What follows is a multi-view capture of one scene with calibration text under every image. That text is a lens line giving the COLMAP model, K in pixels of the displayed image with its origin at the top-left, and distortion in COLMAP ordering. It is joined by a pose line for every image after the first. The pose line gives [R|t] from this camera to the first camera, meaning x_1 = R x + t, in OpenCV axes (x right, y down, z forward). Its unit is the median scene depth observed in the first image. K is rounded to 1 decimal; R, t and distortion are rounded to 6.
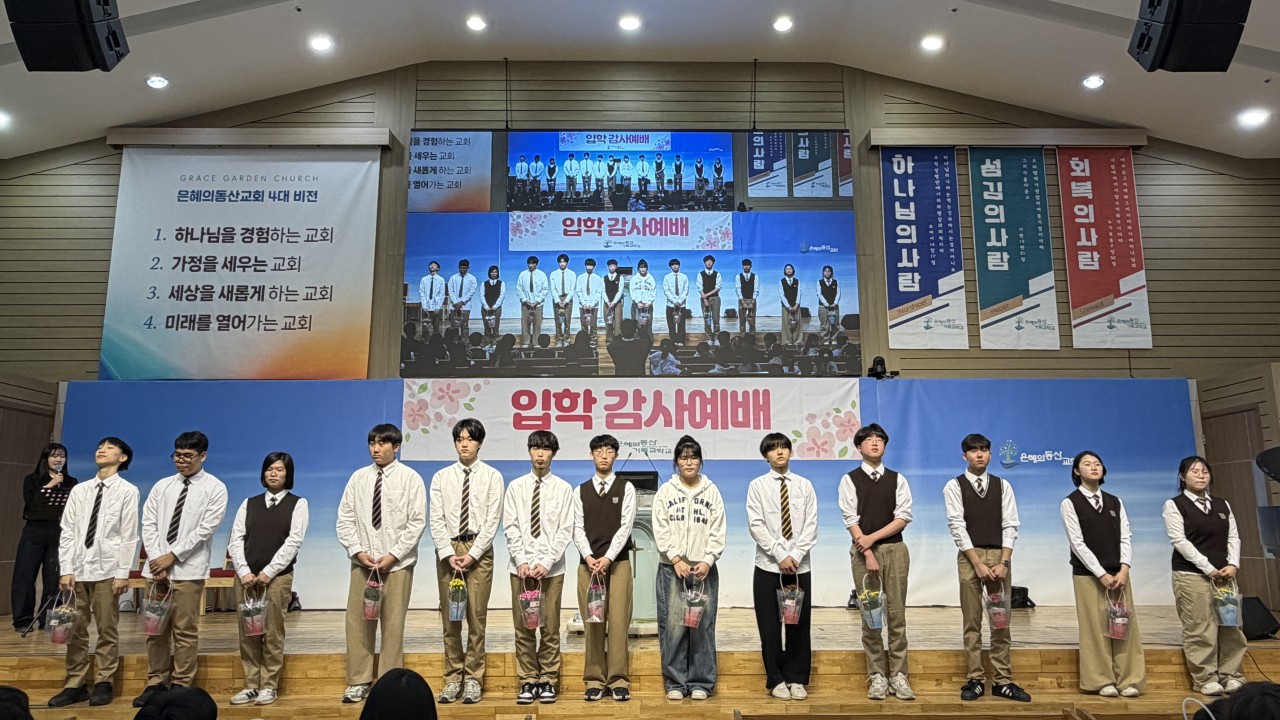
lens RADIAL K [[906.6, 0, 640.5], [0, 906.6, 357.8], [0, 0, 1]] dist [0.003839, -0.003266]
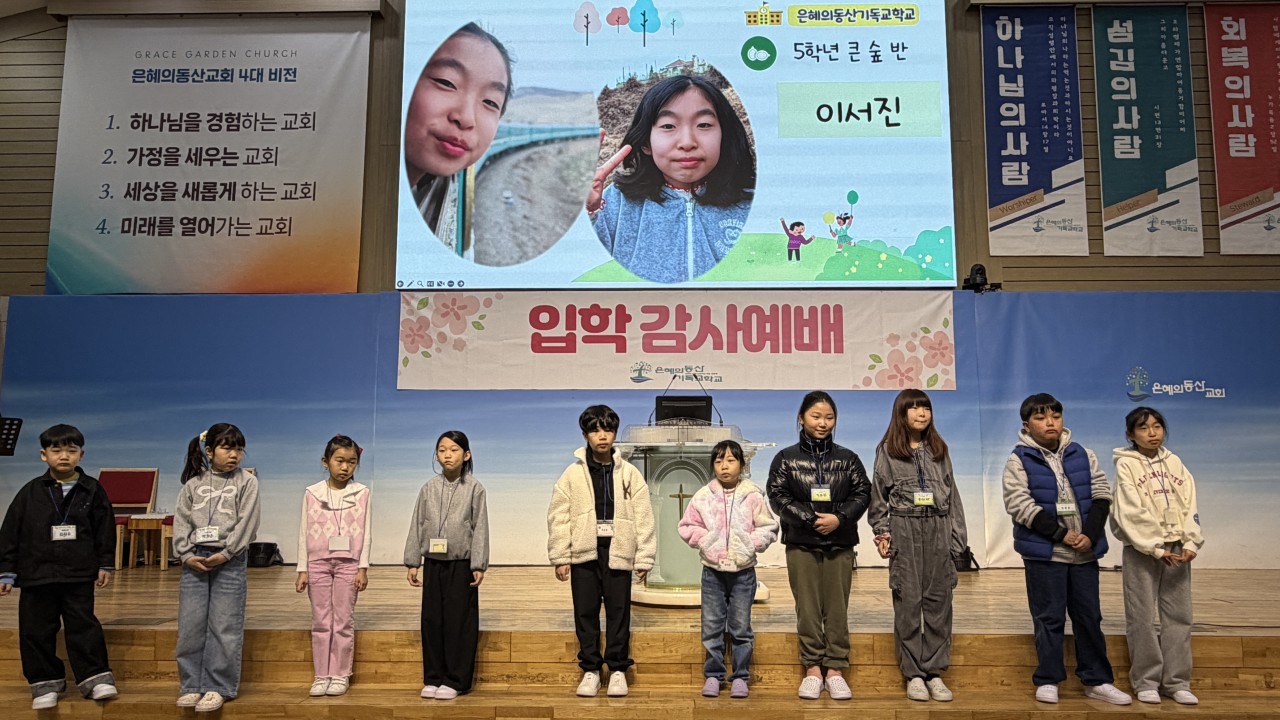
lens RADIAL K [[911.5, 0, 638.1], [0, 911.5, 363.6], [0, 0, 1]] dist [0.003196, -0.000426]
pose [[0.999197, 0.001580, -0.040034, -0.008608], [0.000977, 0.997964, 0.063778, 0.034087], [0.040054, -0.063766, 0.997161, 0.161714]]
